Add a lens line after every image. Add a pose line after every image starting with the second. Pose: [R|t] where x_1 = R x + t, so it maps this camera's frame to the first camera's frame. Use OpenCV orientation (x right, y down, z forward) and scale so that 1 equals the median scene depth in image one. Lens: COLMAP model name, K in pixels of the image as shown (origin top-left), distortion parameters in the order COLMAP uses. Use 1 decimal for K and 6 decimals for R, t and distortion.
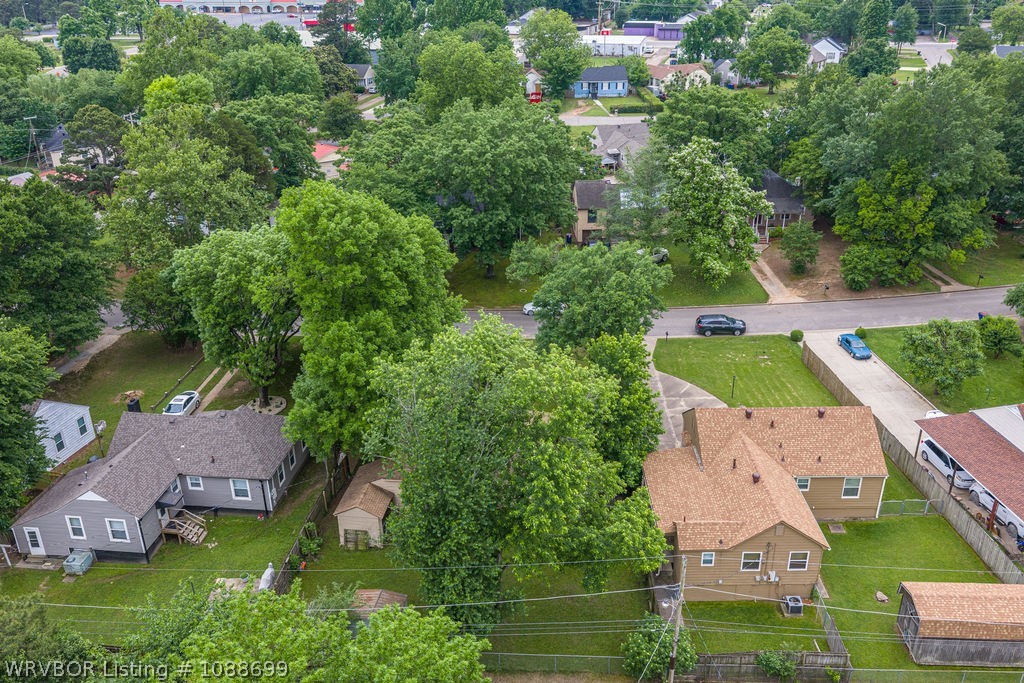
lens RADIAL K [[846.6, 0, 515.4], [0, 846.6, 342.7], [0, 0, 1]] dist [0.014780, -0.026299]
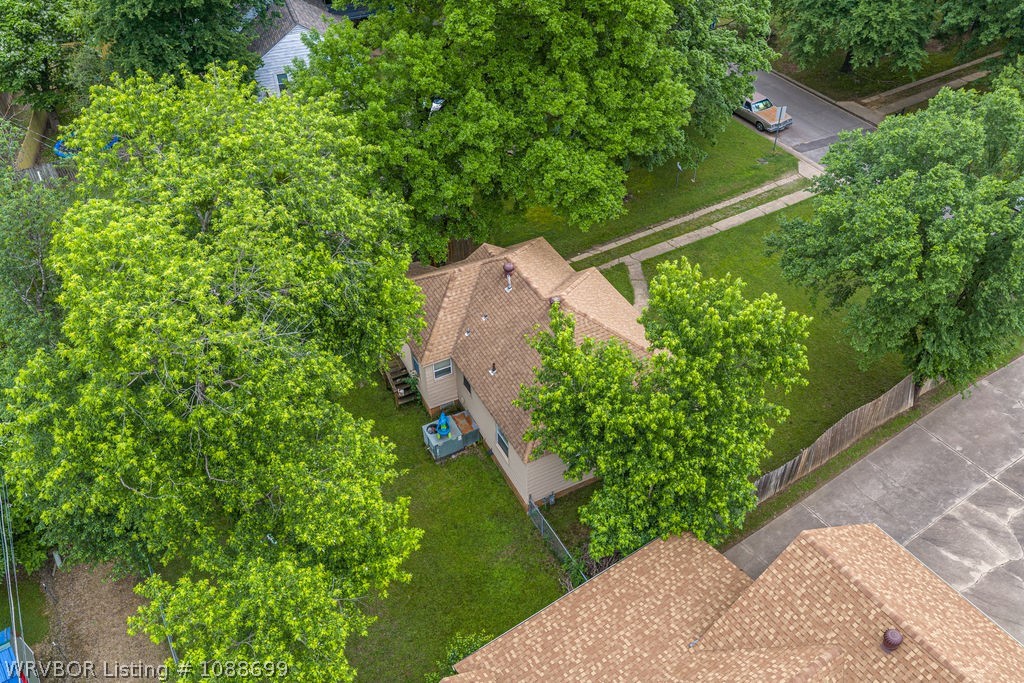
lens RADIAL K [[846.6, 0, 515.3], [0, 846.6, 342.5], [0, 0, 1]] dist [0.014780, -0.026299]
pose [[0.560523, 0.554112, -0.615447, 0.335098], [-0.342006, 0.831721, 0.437347, -0.133048], [0.754219, -0.034656, 0.655708, 0.619906]]
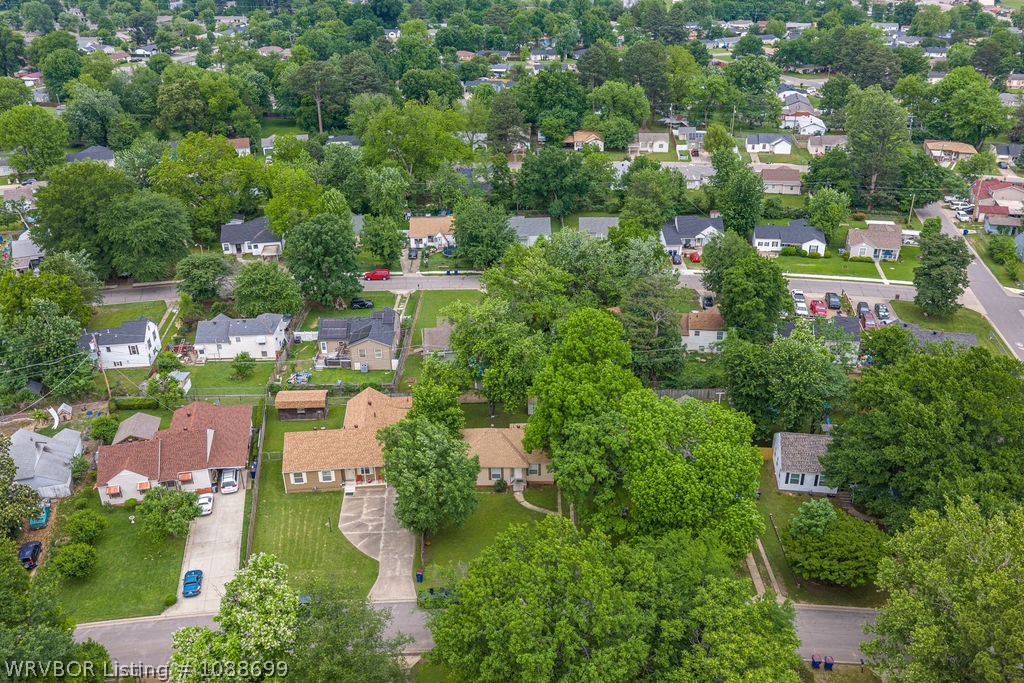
lens RADIAL K [[846.6, 0, 515.1], [0, 846.6, 339.7], [0, 0, 1]] dist [0.014780, -0.026299]
pose [[-0.995238, 0.067123, -0.070685, 0.053880], [-0.012329, 0.632639, 0.774348, -1.401719], [0.096695, 0.771532, -0.628799, 1.985247]]
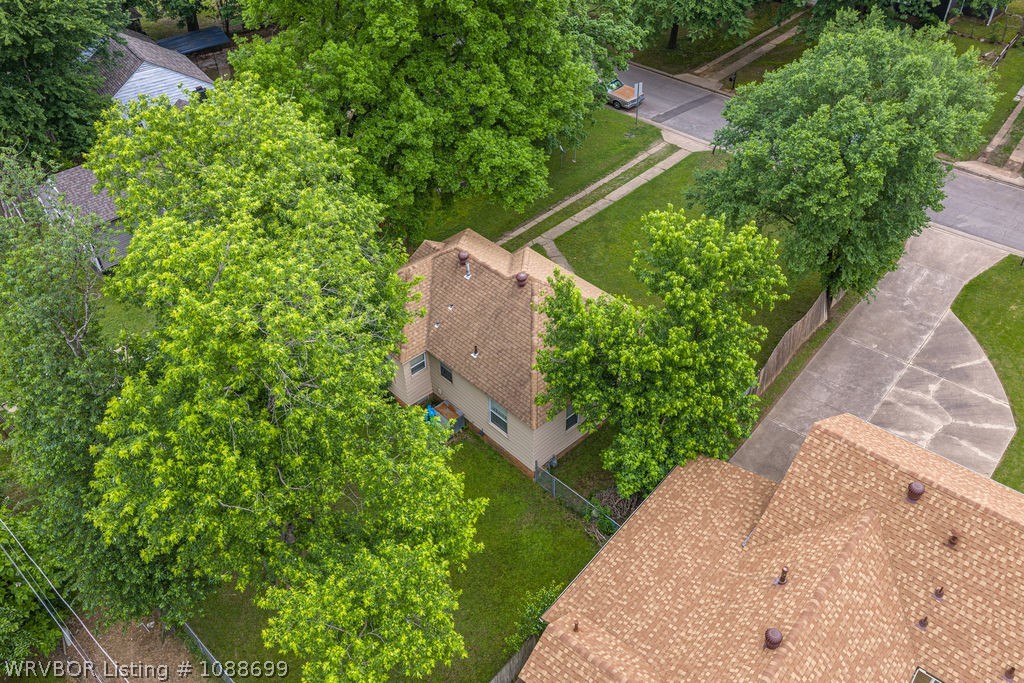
lens RADIAL K [[846.6, 0, 515.8], [0, 846.6, 342.5], [0, 0, 1]] dist [0.014780, -0.026299]
pose [[0.770300, 0.417233, -0.482240, 0.291163], [-0.263544, 0.896929, 0.355052, -0.087870], [0.580674, -0.146405, 0.800864, 0.525116]]
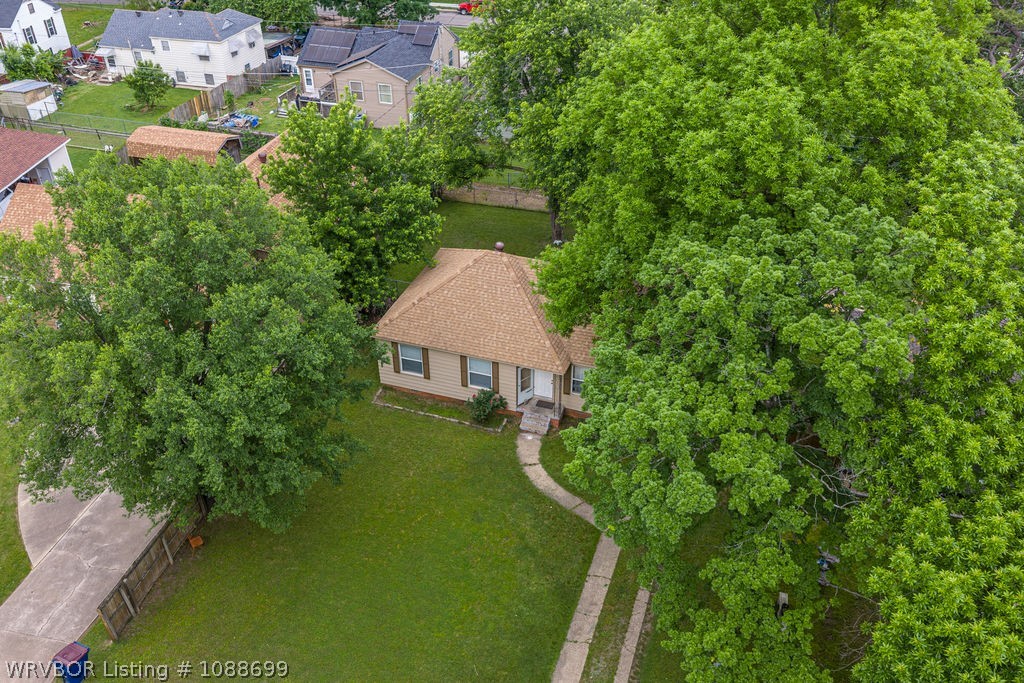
lens RADIAL K [[846.6, 0, 510.7], [0, 846.6, 344.2], [0, 0, 1]] dist [0.014780, -0.026299]
pose [[-0.978771, -0.104538, 0.176291, -0.142711], [0.099947, 0.507489, 0.855842, -0.439517], [-0.178933, 0.855294, -0.486267, 1.389963]]
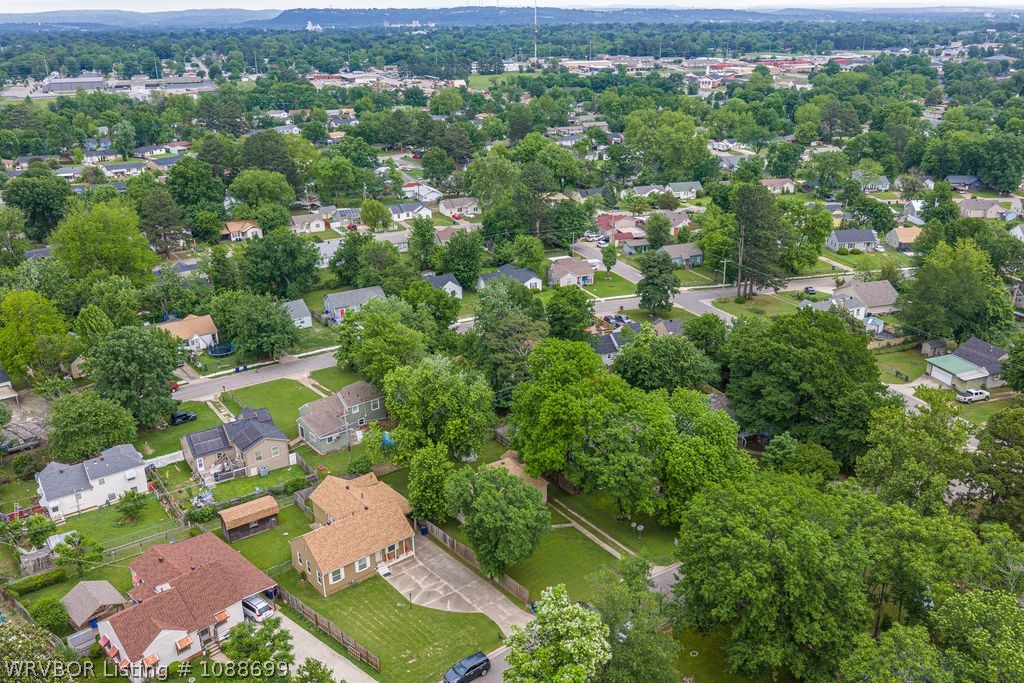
lens RADIAL K [[846.6, 0, 516.4], [0, 846.6, 342.6], [0, 0, 1]] dist [0.014780, -0.026299]
pose [[-0.768889, 0.251184, -0.587977, 0.961546], [-0.246680, 0.731865, 0.635234, -1.327709], [0.589880, 0.633466, -0.500761, 1.810259]]
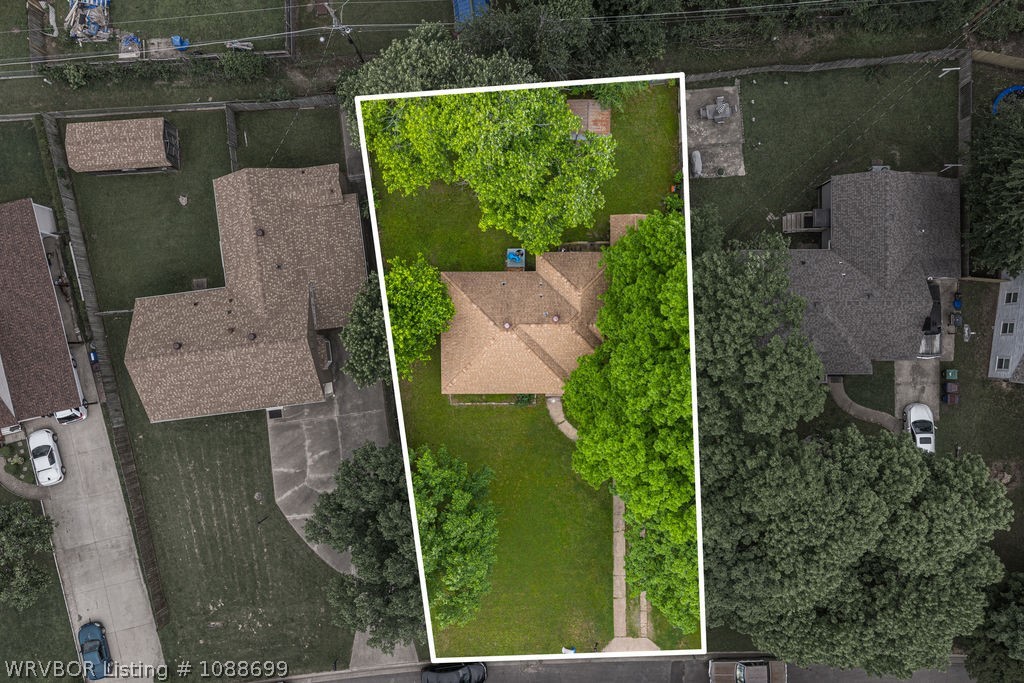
lens RADIAL K [[846.6, 0, 517.1], [0, 846.6, 337.5], [0, 0, 1]] dist [0.014780, -0.026299]
pose [[-0.991857, 0.124228, 0.028042, -0.047175], [-0.025771, -0.411426, 0.911079, -0.783335], [0.124719, 0.902938, 0.411277, 0.635091]]
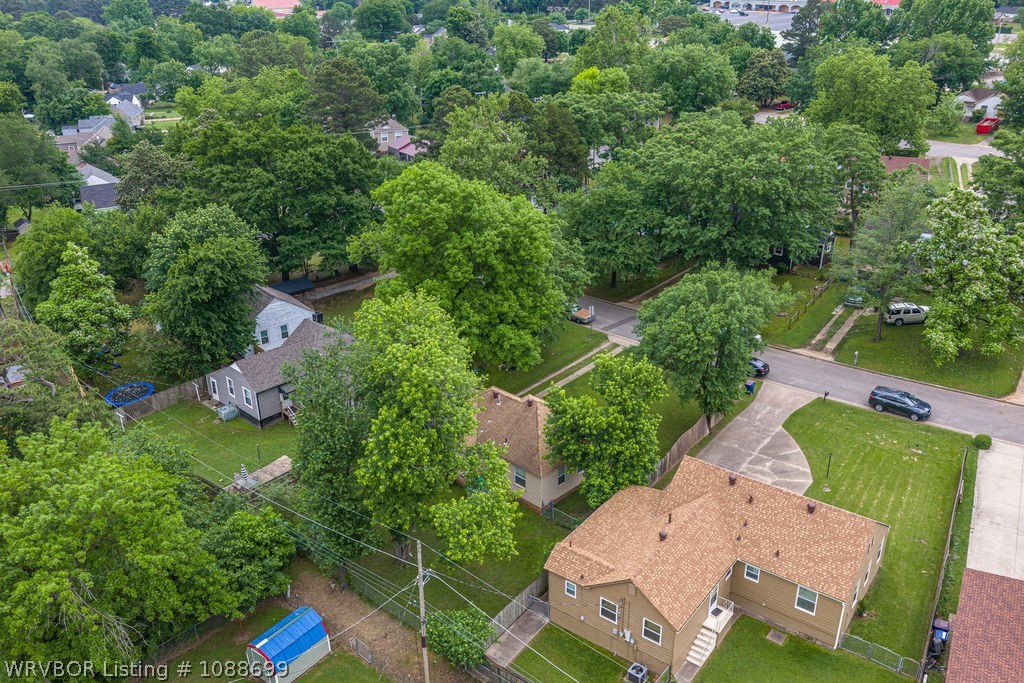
lens RADIAL K [[846.6, 0, 513.6], [0, 846.6, 342.4], [0, 0, 1]] dist [0.014780, -0.026299]
pose [[0.796041, 0.252876, -0.549884, 0.542722], [-0.250998, 0.964655, 0.080259, -0.071612], [0.550744, 0.074131, 0.831376, 0.101347]]
